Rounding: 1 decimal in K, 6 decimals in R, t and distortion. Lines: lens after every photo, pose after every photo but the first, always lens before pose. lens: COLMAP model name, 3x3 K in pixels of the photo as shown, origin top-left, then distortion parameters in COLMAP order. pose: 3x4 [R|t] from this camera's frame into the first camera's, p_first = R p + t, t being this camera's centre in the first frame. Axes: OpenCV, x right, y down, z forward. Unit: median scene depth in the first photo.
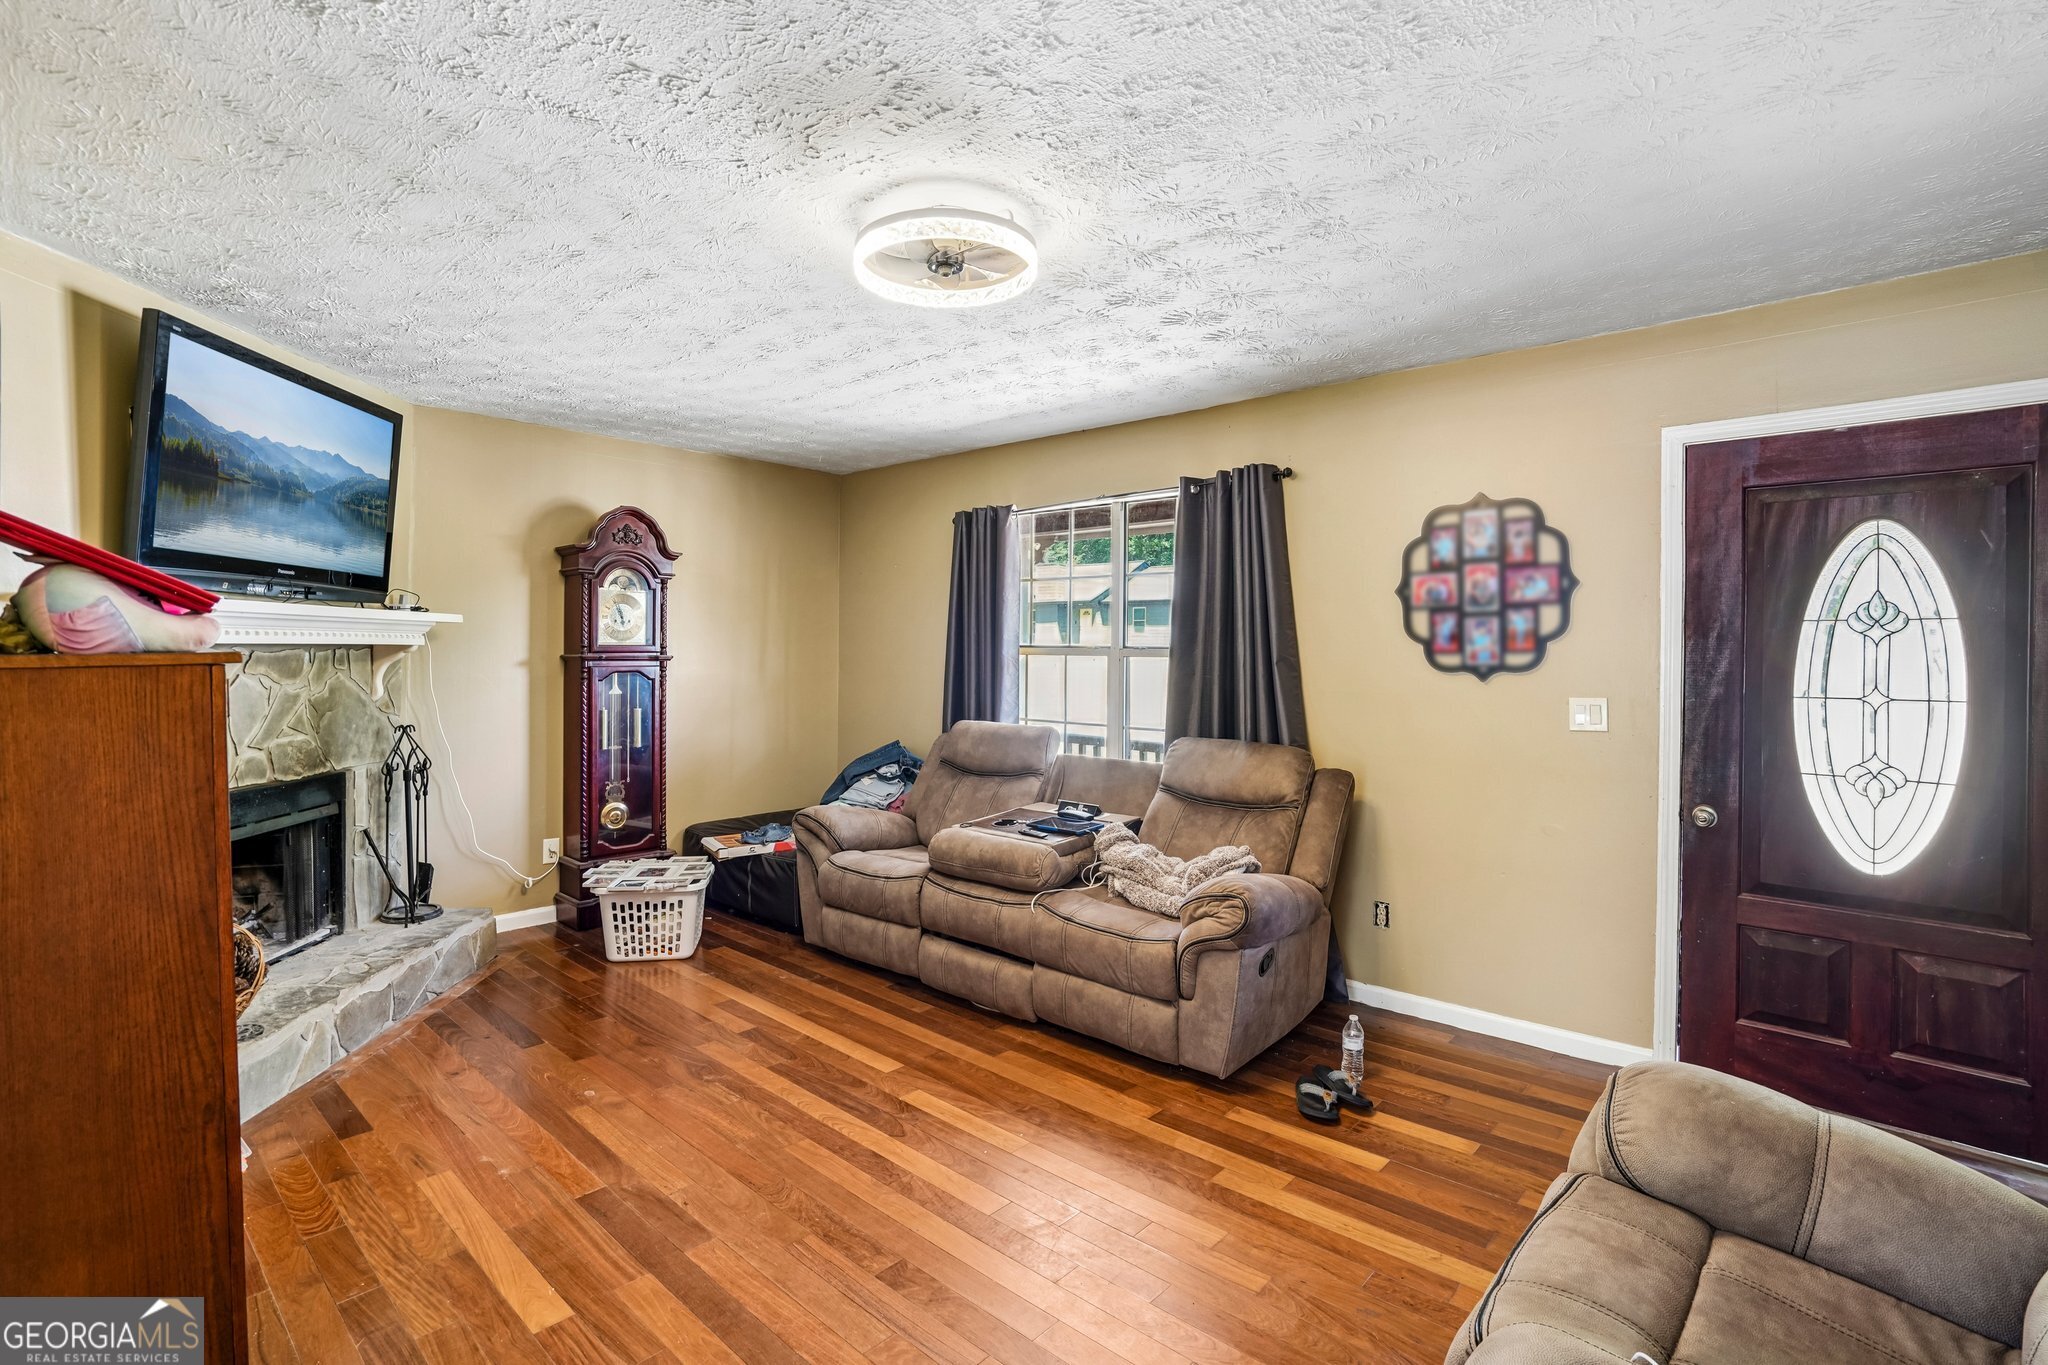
lens RADIAL K [[941.9, 0, 1024.0], [0, 941.9, 682.5], [0, 0, 1]] dist [-0.048896, -0.000008]
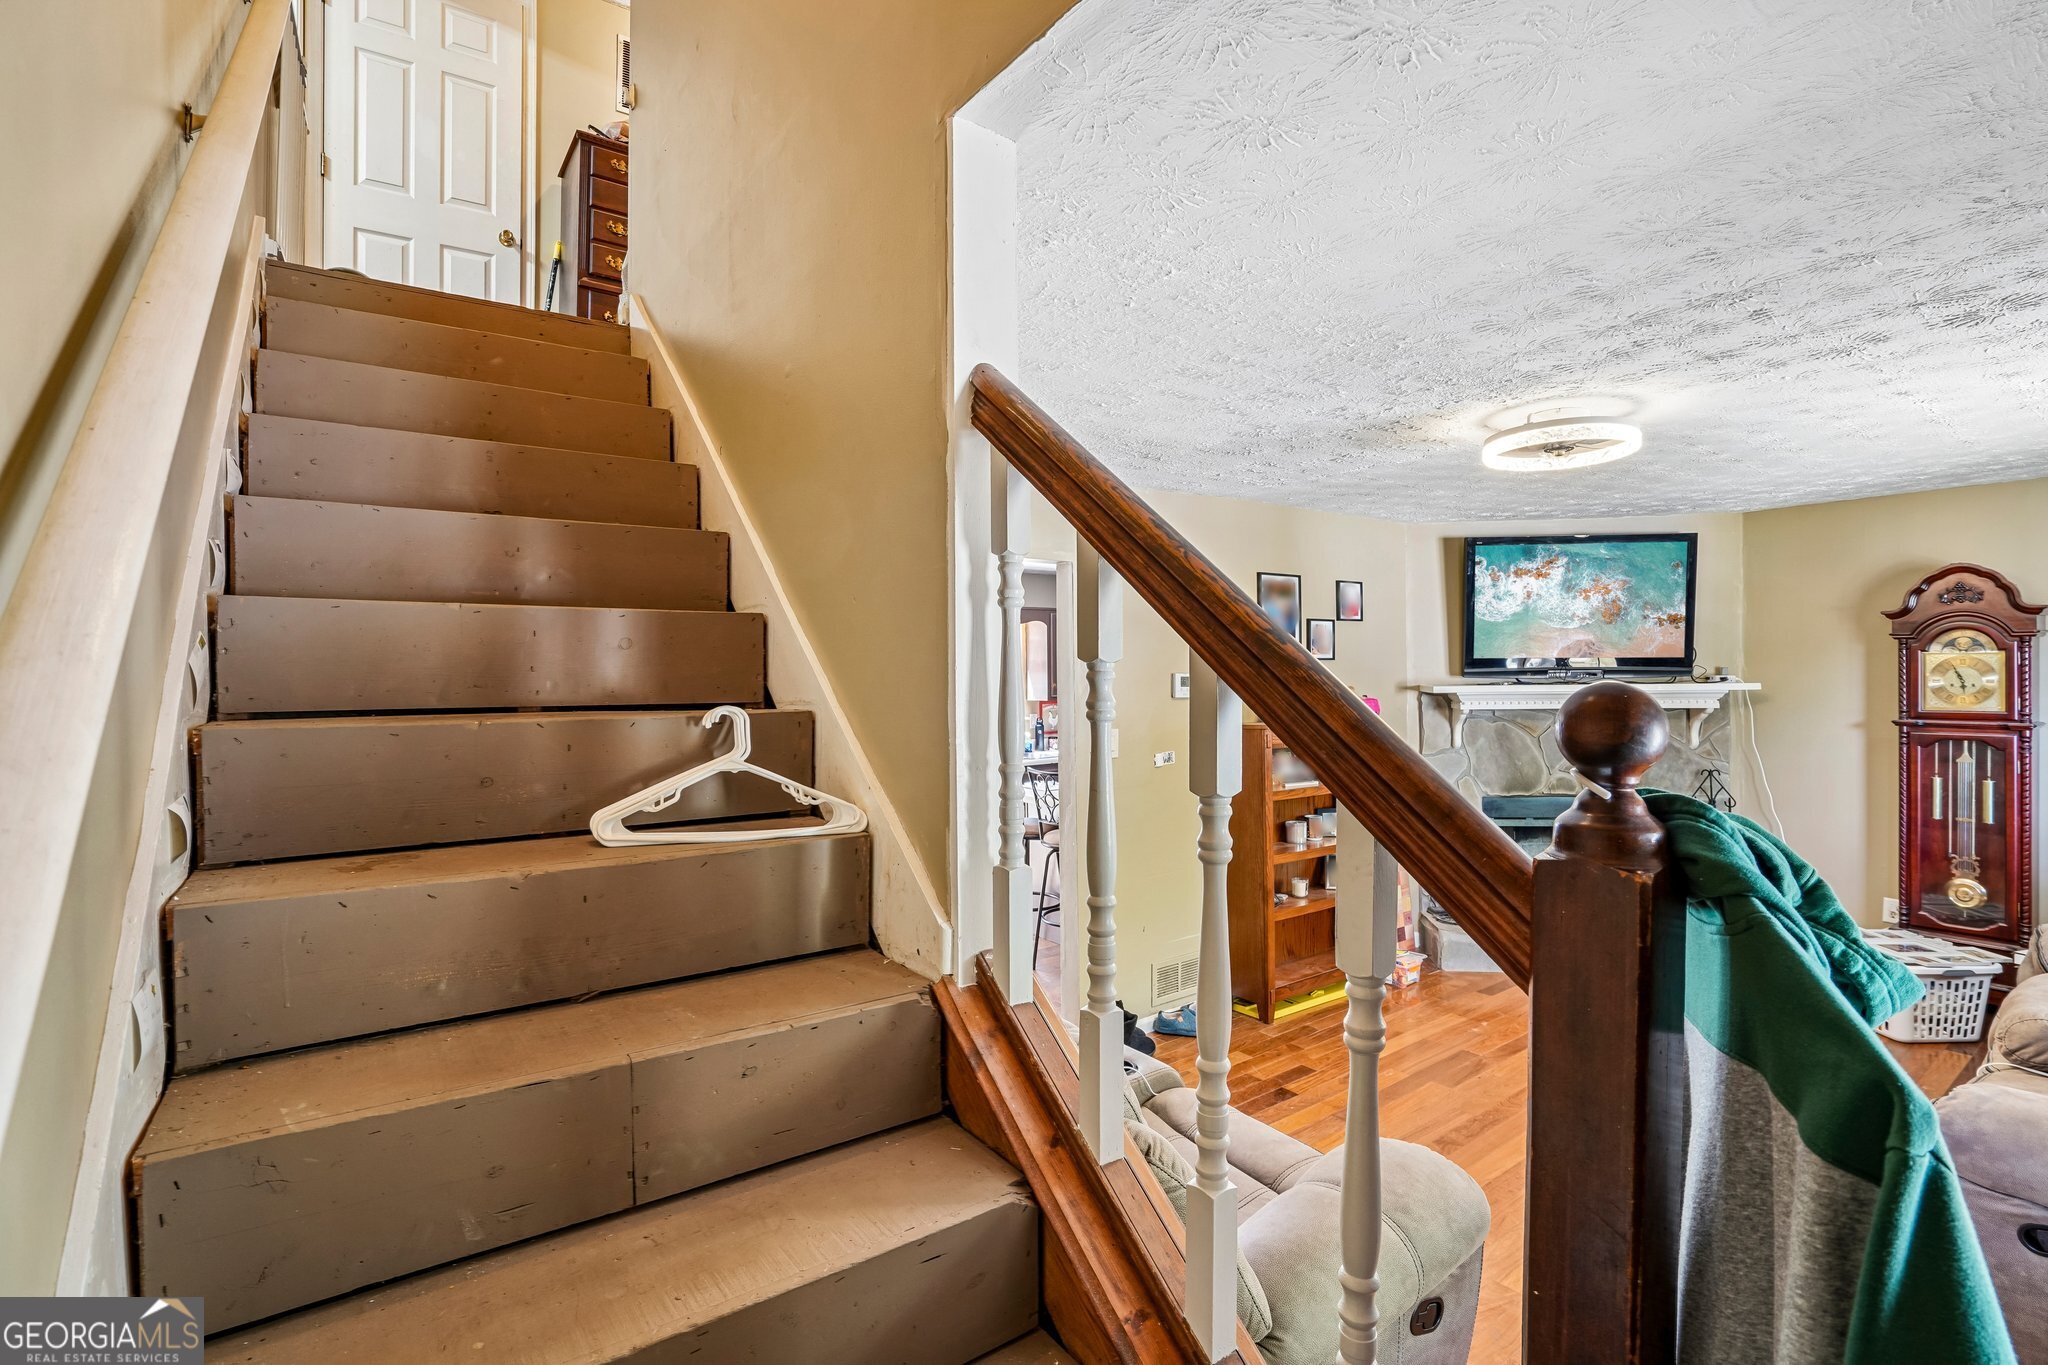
lens RADIAL K [[954.4, 0, 1019.8], [0, 954.4, 674.7], [0, 0, 1]] dist [-0.050055, 0.023653]
pose [[-0.199407, -0.000785, -0.979916, 0.906382], [-0.027189, 0.999619, 0.004732, -0.074930], [0.979539, 0.027586, -0.199353, 0.351038]]
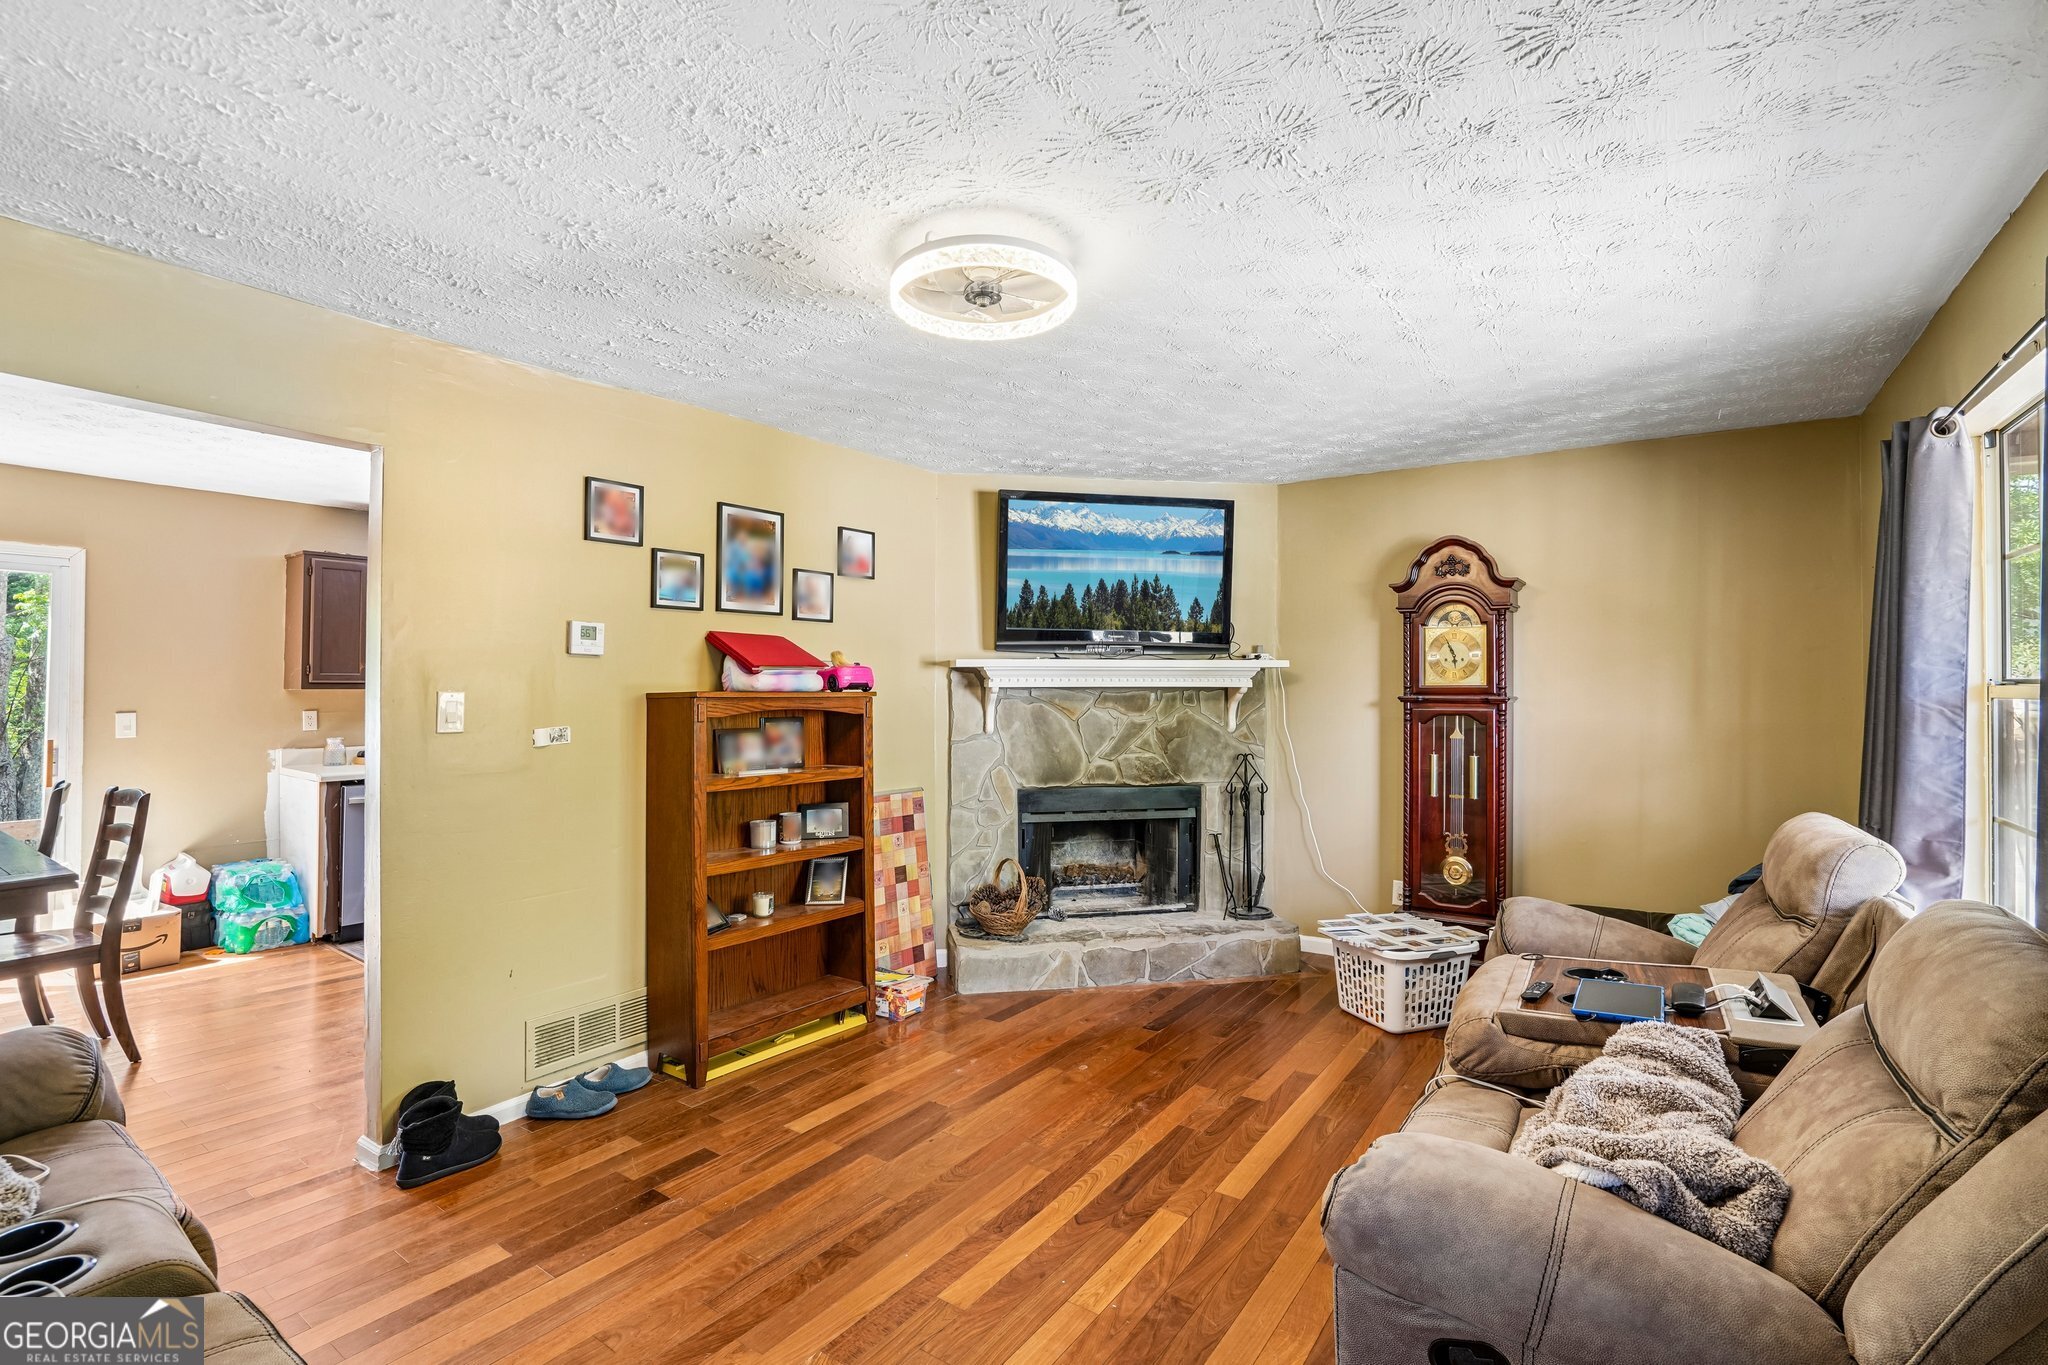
lens RADIAL K [[954.4, 0, 1019.8], [0, 954.4, 674.7], [0, 0, 1]] dist [-0.050055, 0.023653]
pose [[0.125748, -0.021630, -0.991826, 0.598216], [-0.035892, 0.999009, -0.026337, -0.015443], [0.991413, 0.038910, 0.124847, 0.618441]]
